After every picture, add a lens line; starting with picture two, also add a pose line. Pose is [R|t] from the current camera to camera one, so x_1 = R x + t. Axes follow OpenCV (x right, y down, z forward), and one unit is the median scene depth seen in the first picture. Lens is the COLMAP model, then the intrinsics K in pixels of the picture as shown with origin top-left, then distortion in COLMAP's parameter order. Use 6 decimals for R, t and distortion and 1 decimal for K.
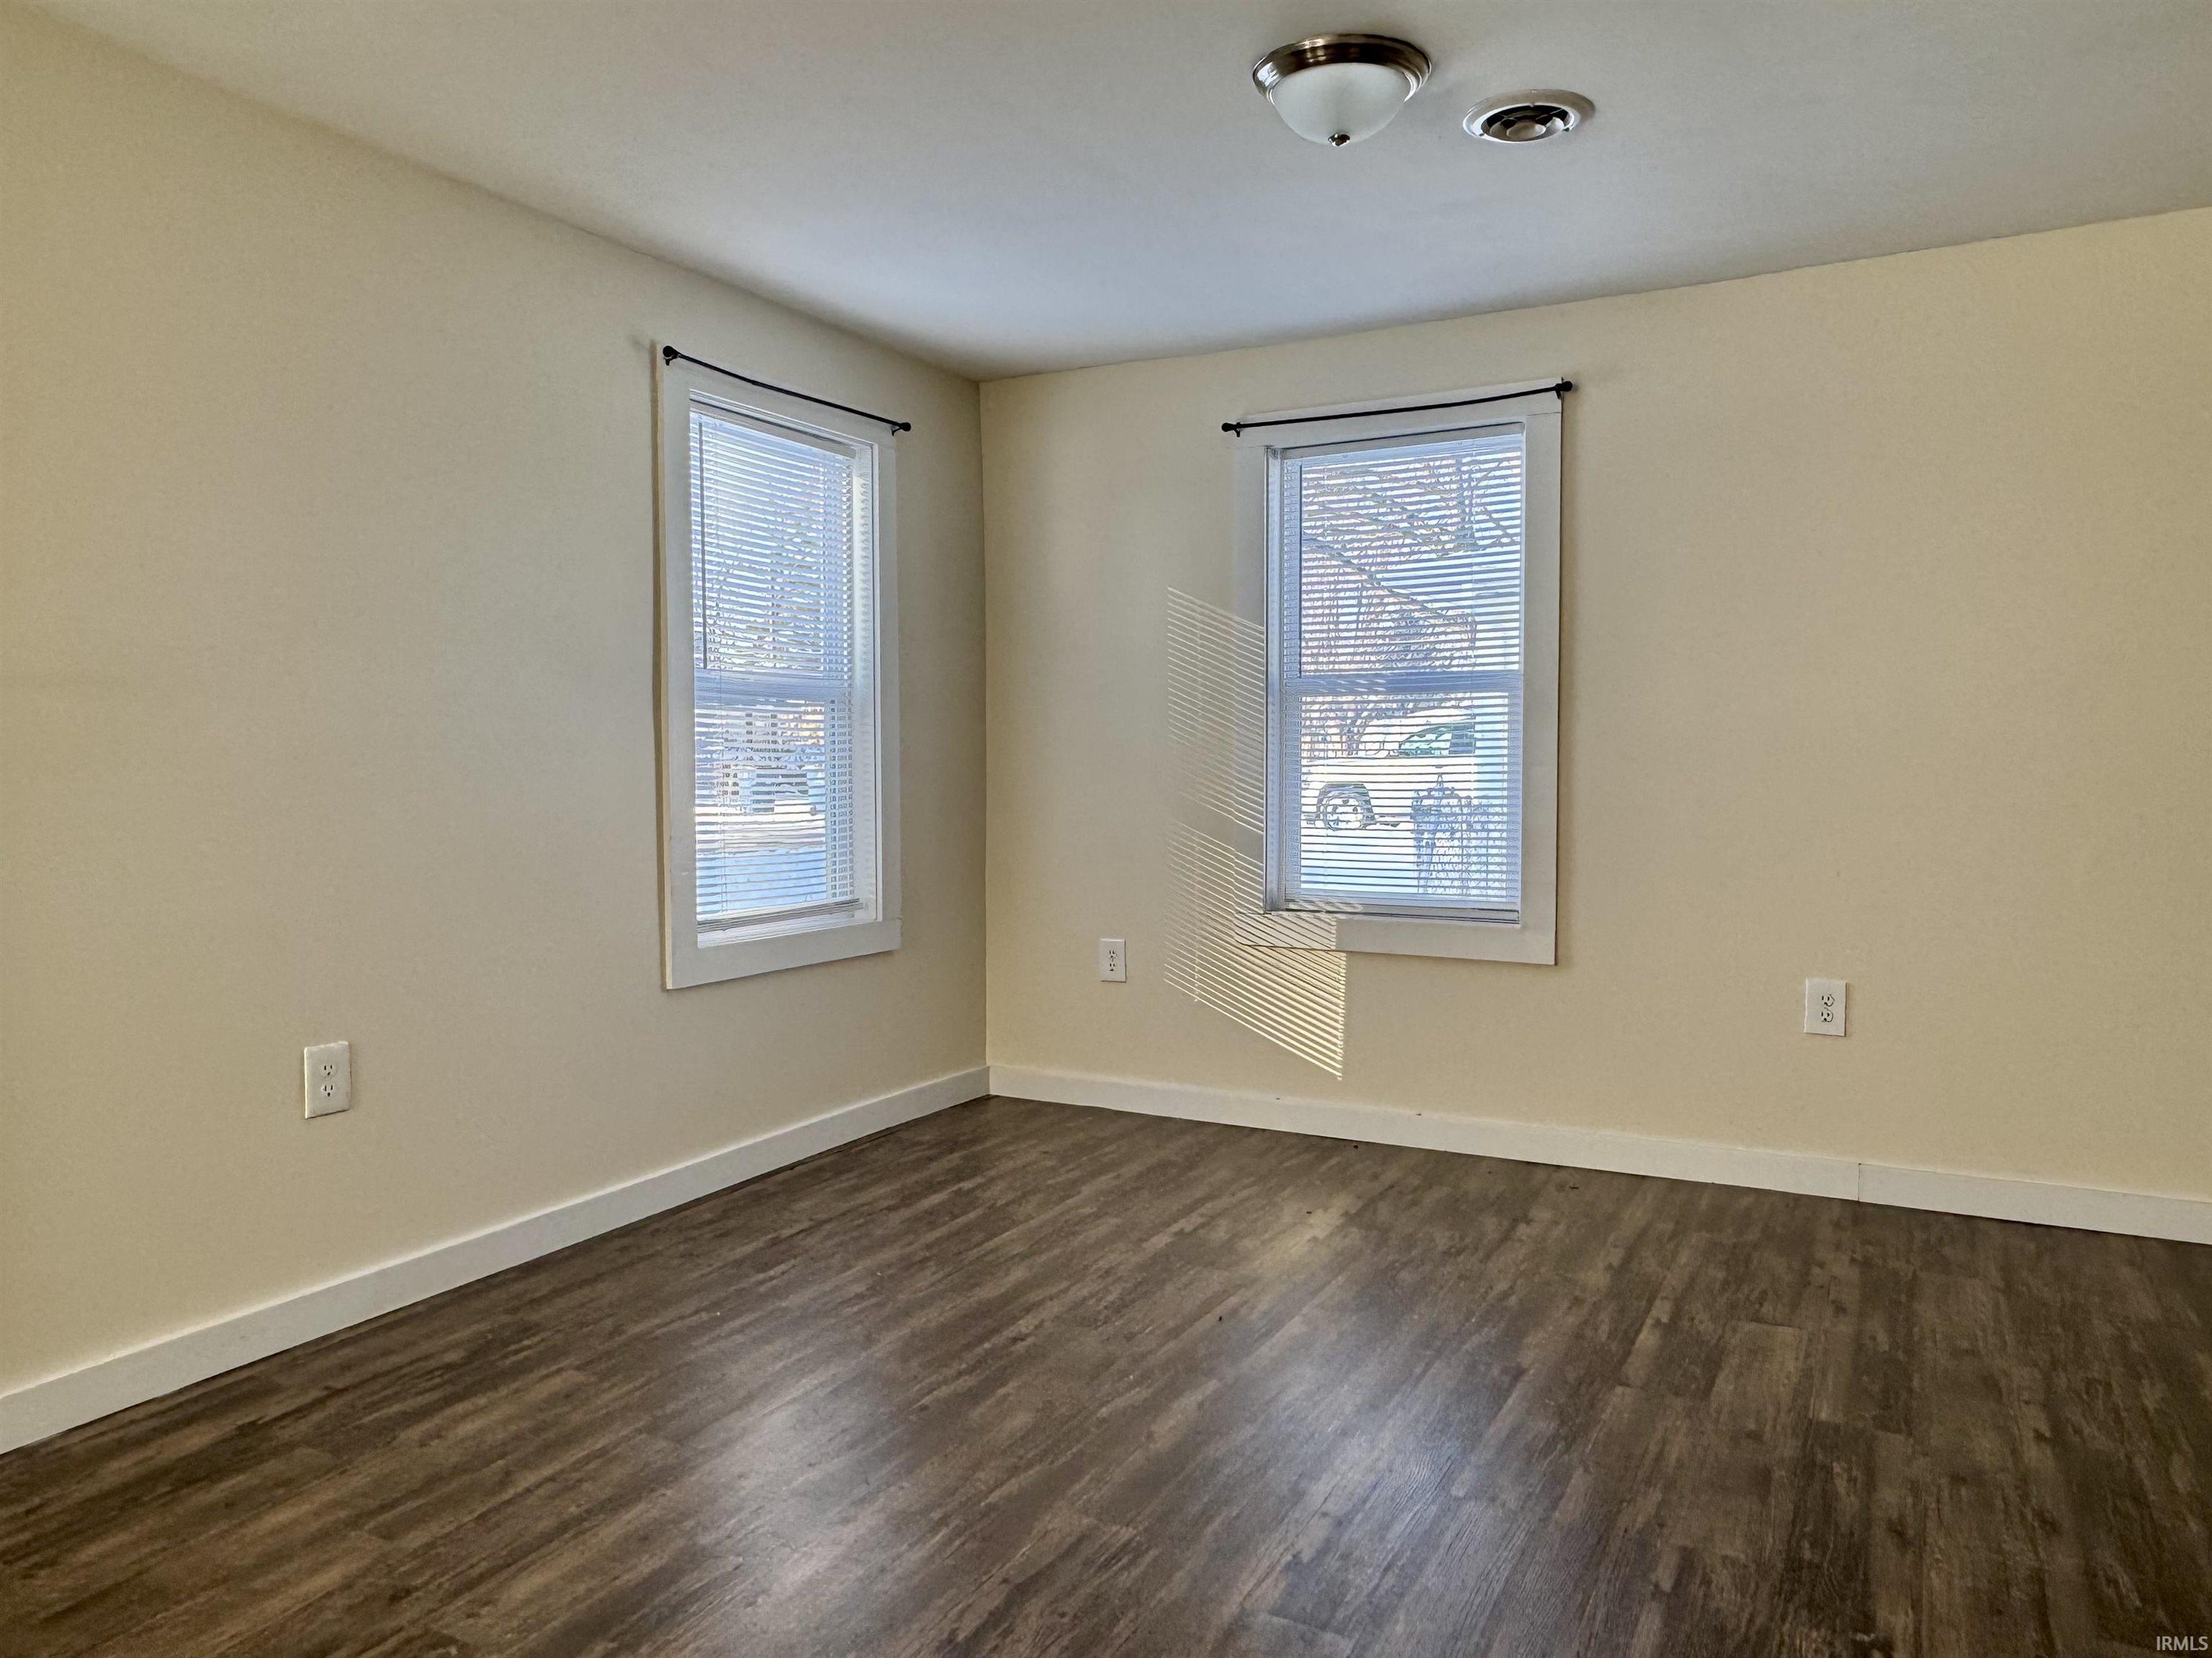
lens RADIAL K [[1516.5, 0, 1106.0], [0, 1516.5, 829.0], [0, 0, 1]] dist [-0.008210, 0.001989]
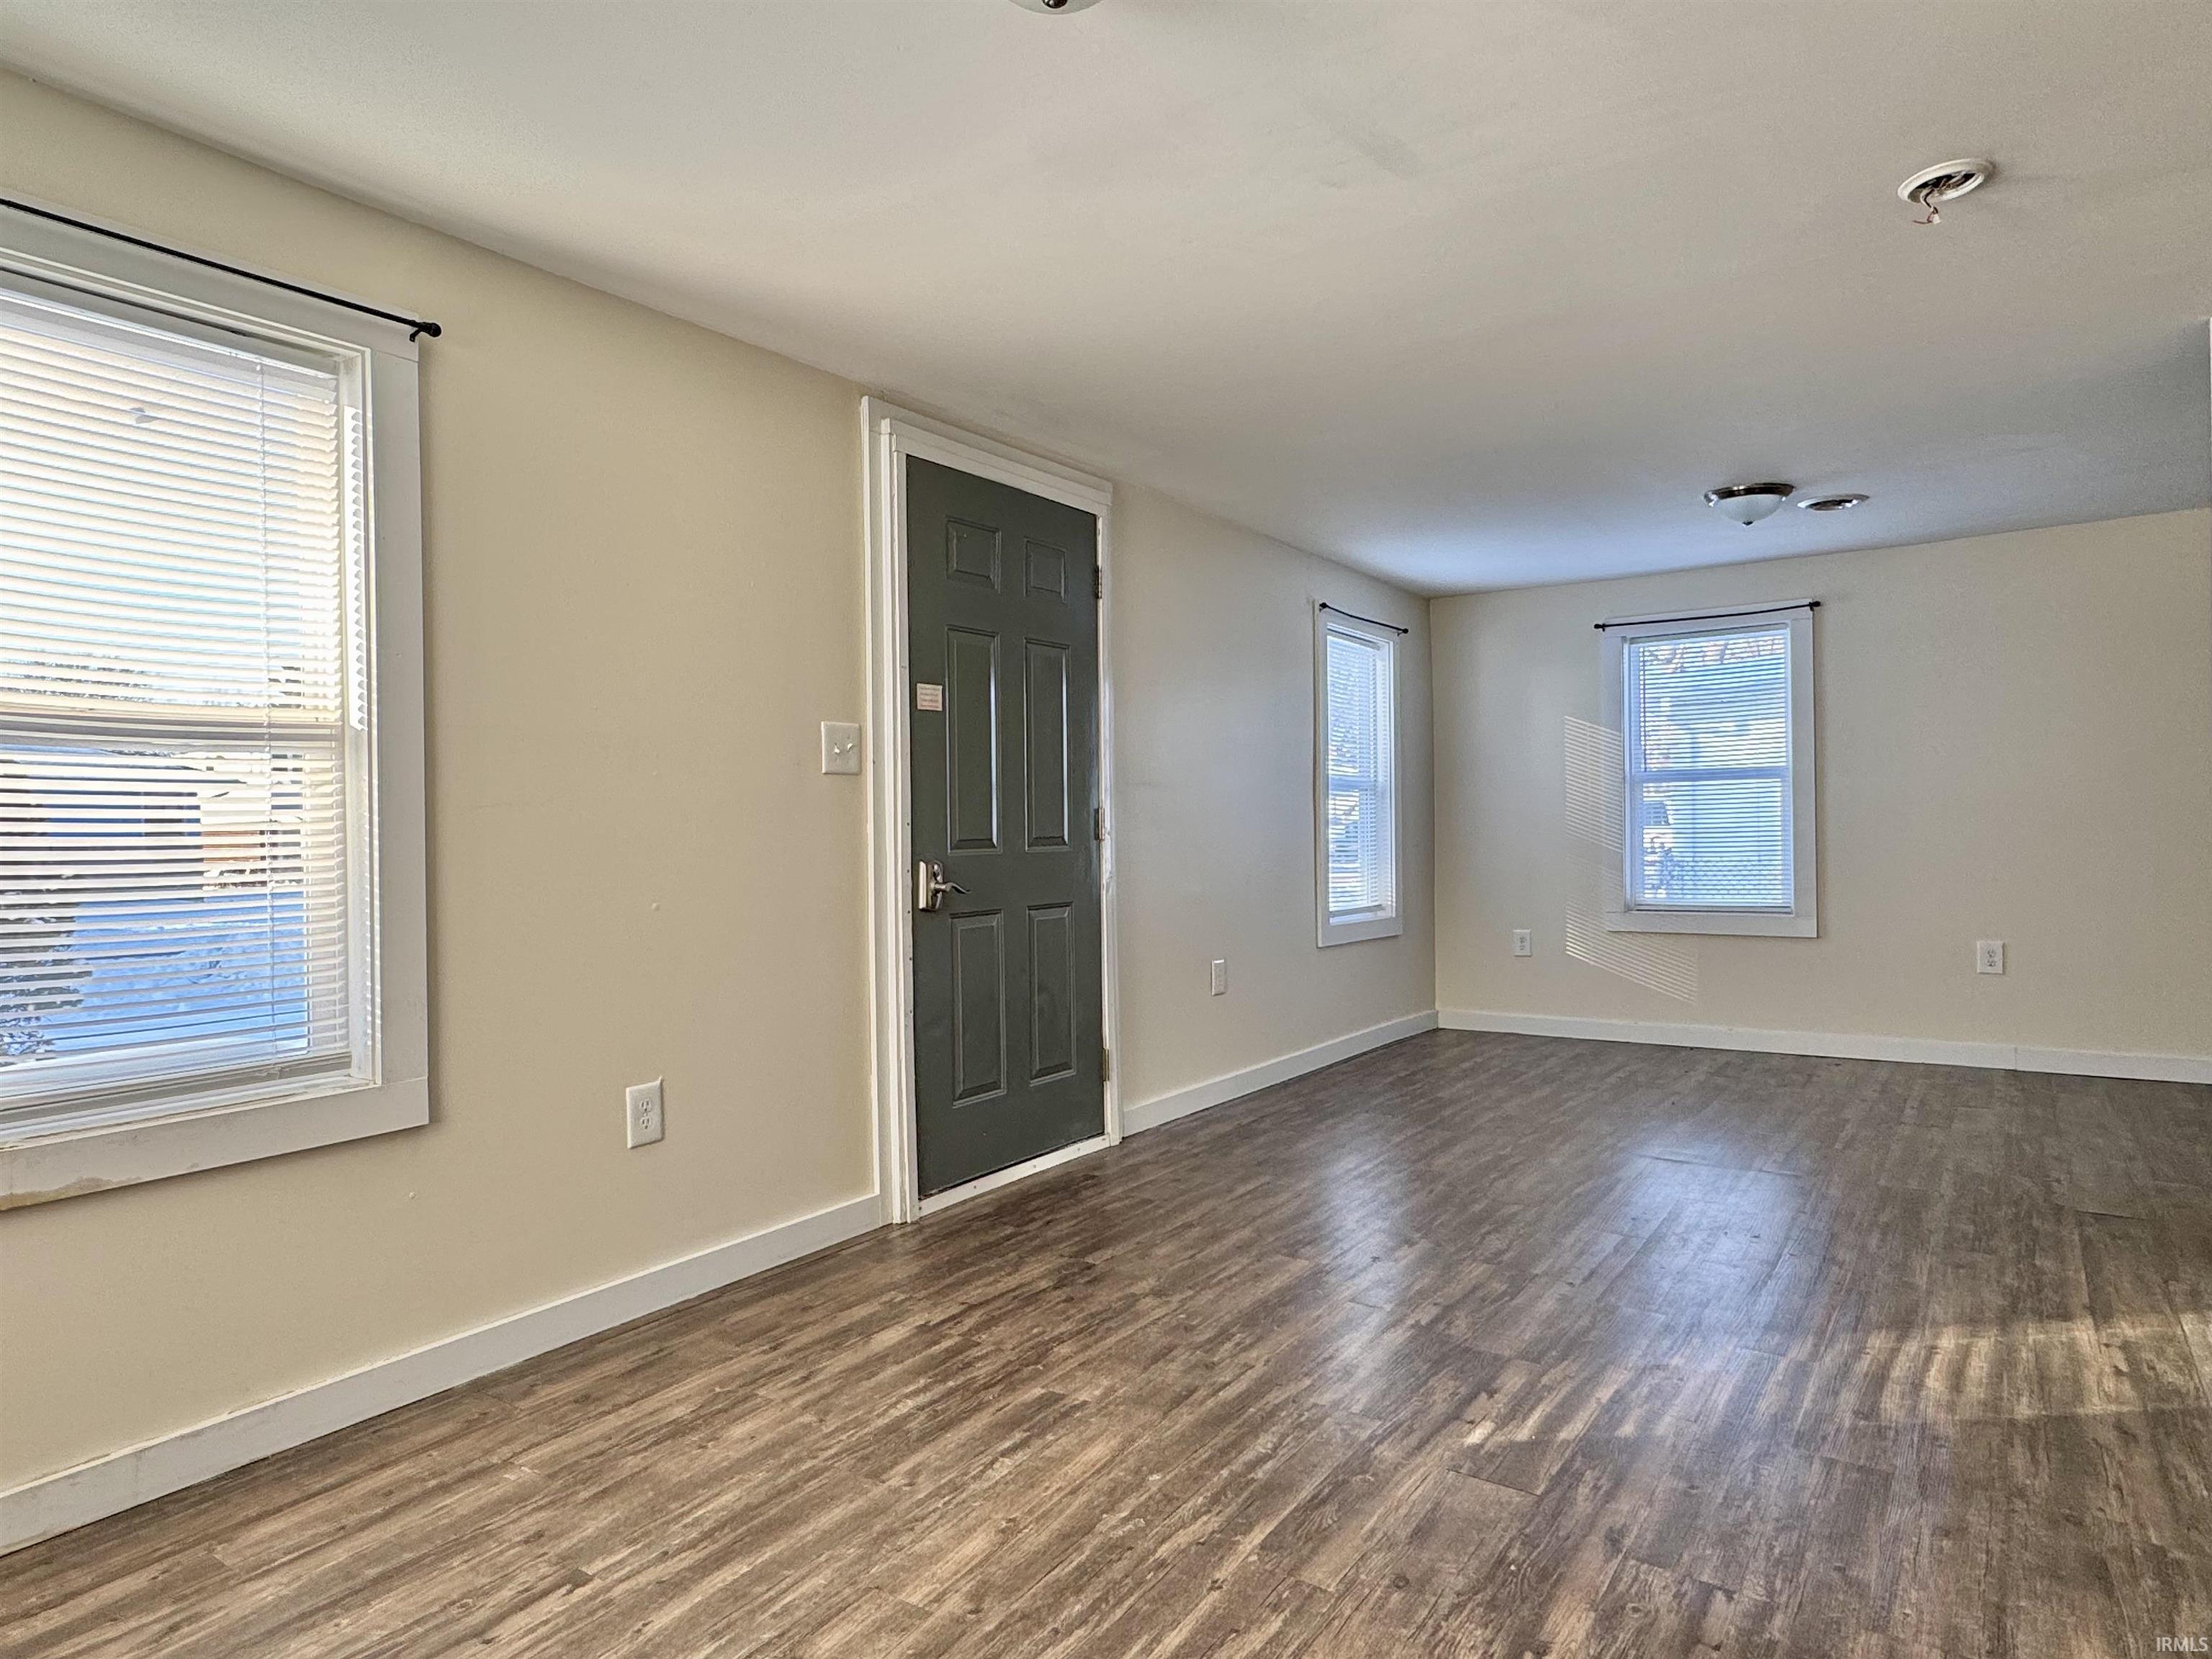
lens RADIAL K [[1344.6, 0, 1106.0], [0, 1344.6, 829.5], [0, 0, 1]] dist [0.004132, 0.000946]
pose [[0.994996, -0.011034, -0.099309, -0.374903], [0.005934, 0.998655, -0.051506, 0.044453], [0.099743, 0.050659, 0.993723, -0.637745]]
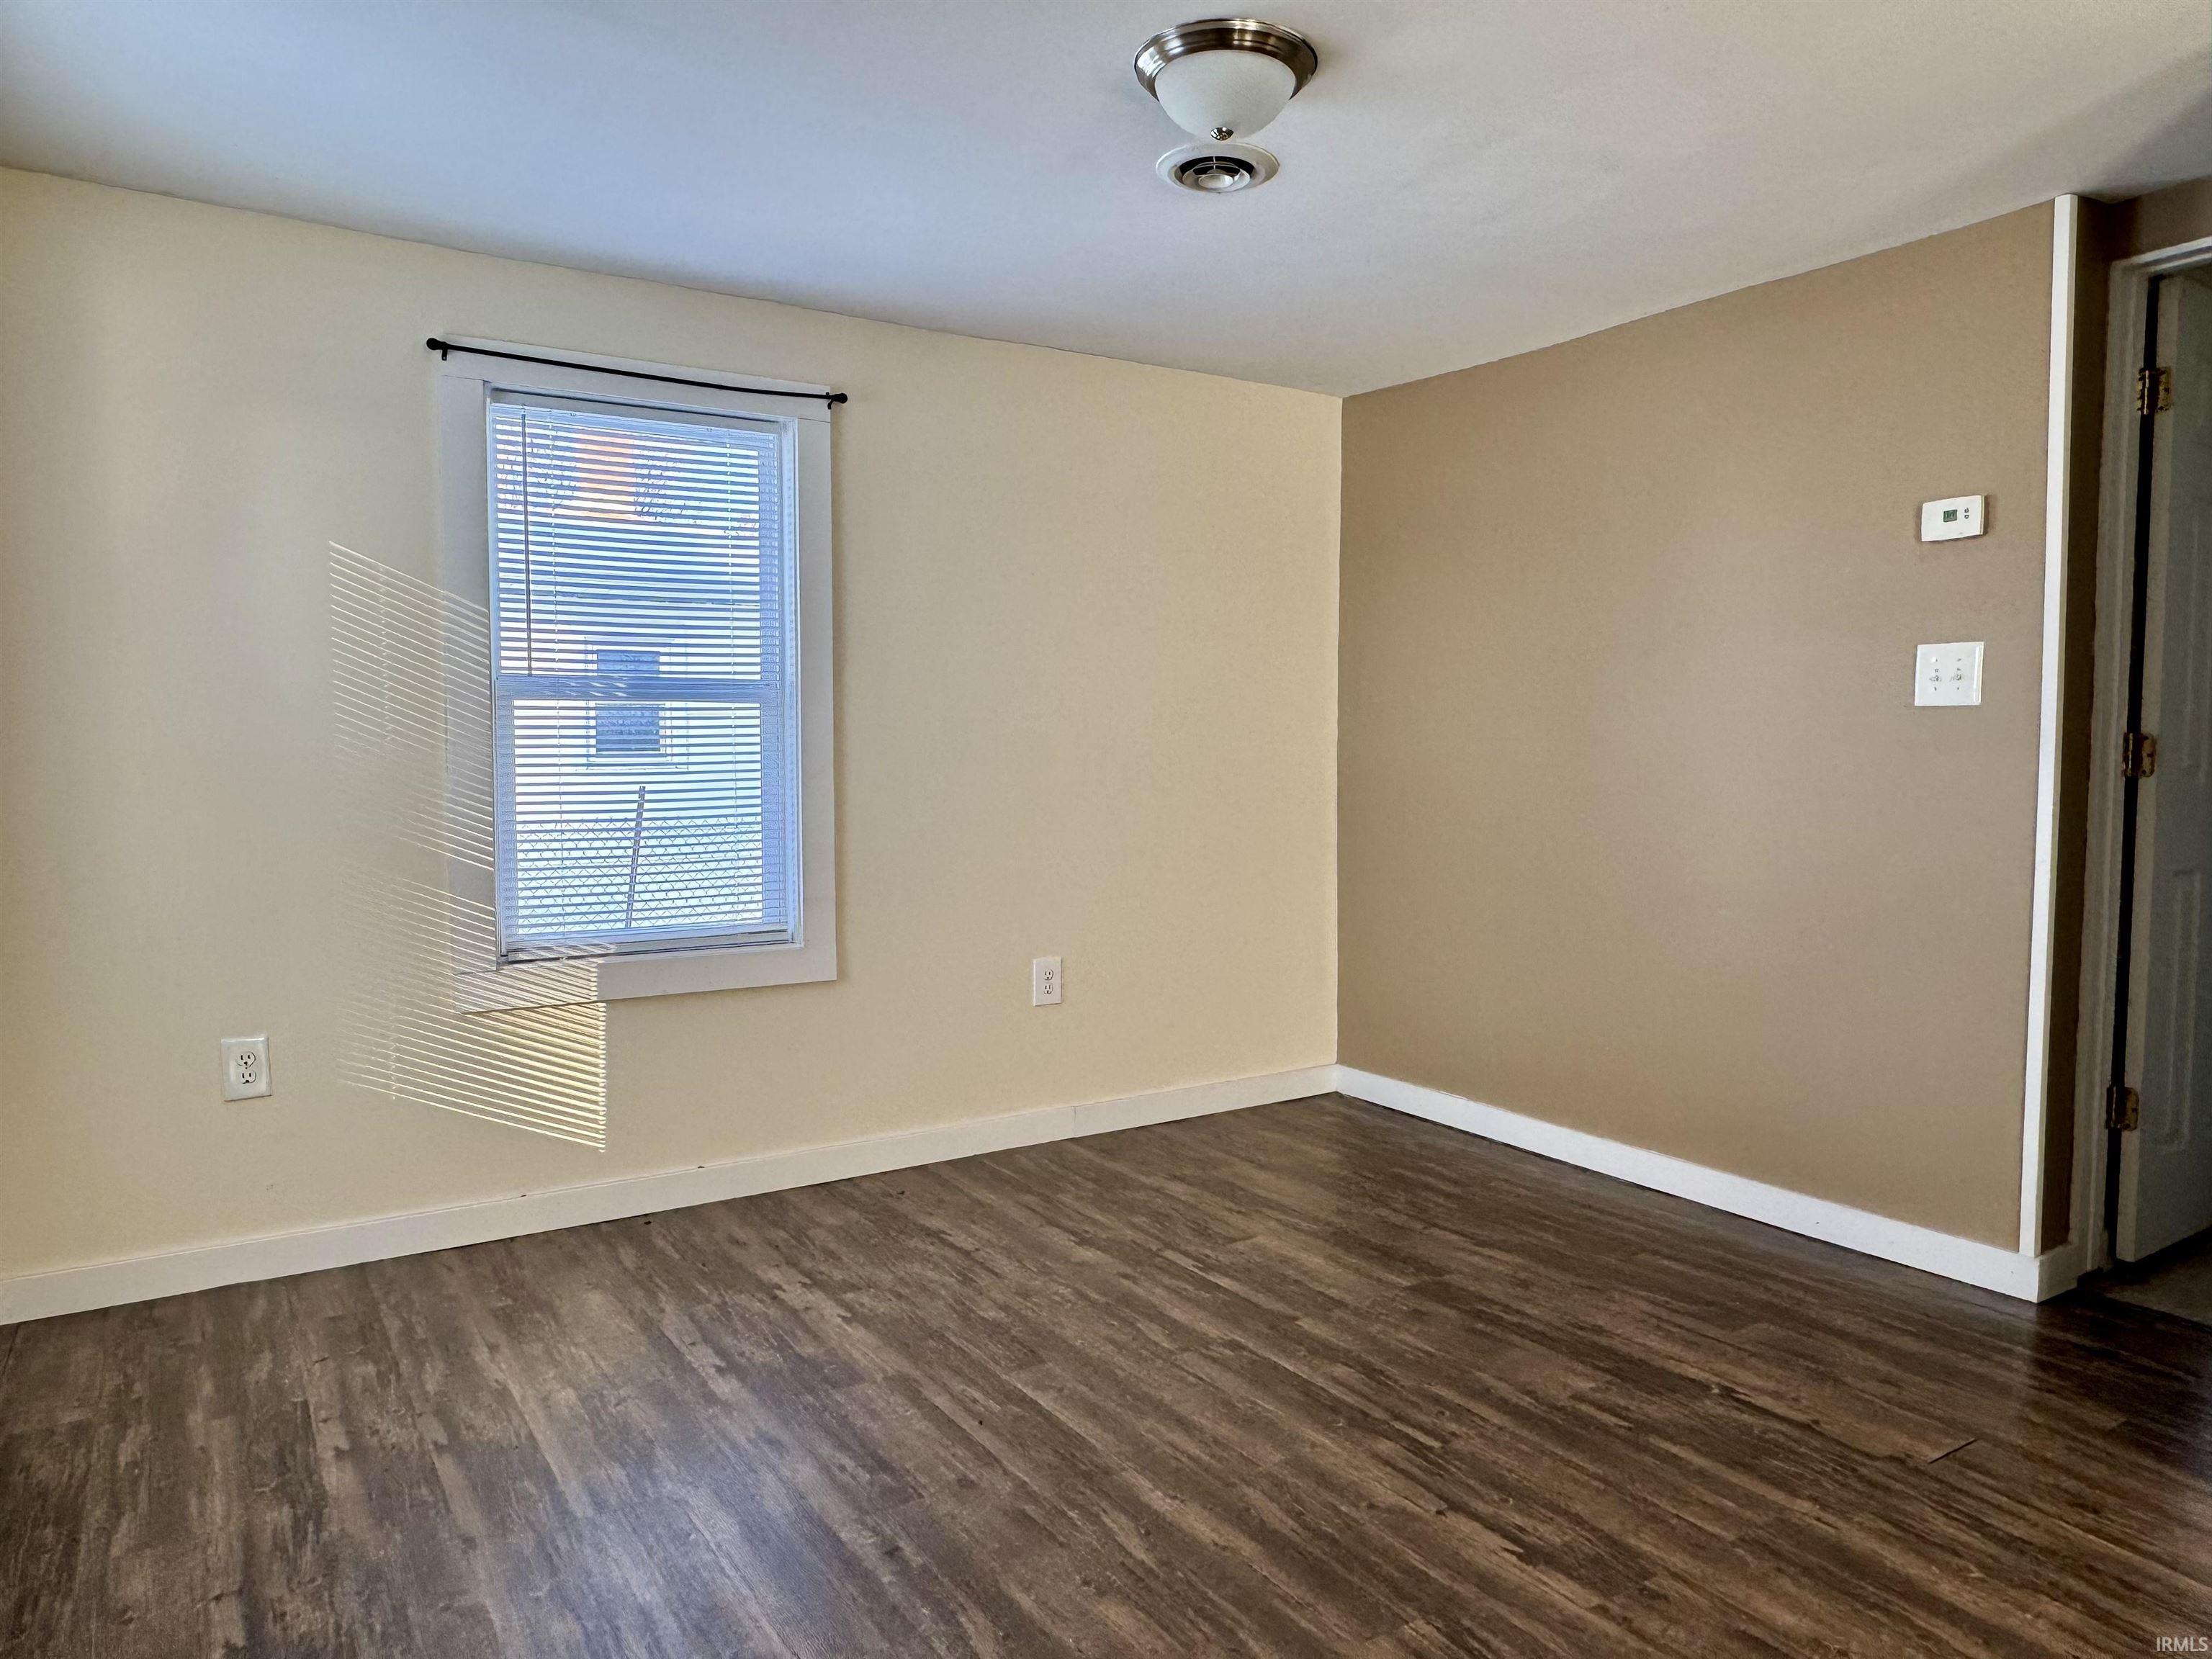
lens RADIAL K [[1422.0, 0, 1106.0], [0, 1422.0, 829.5], [0, 0, 1]] dist [-0.000512, -0.001539]
pose [[0.487343, -0.046621, 0.871965, -0.456853], [0.048937, 0.998463, 0.026034, -0.025572], [-0.871838, 0.029984, 0.488875, 0.417225]]
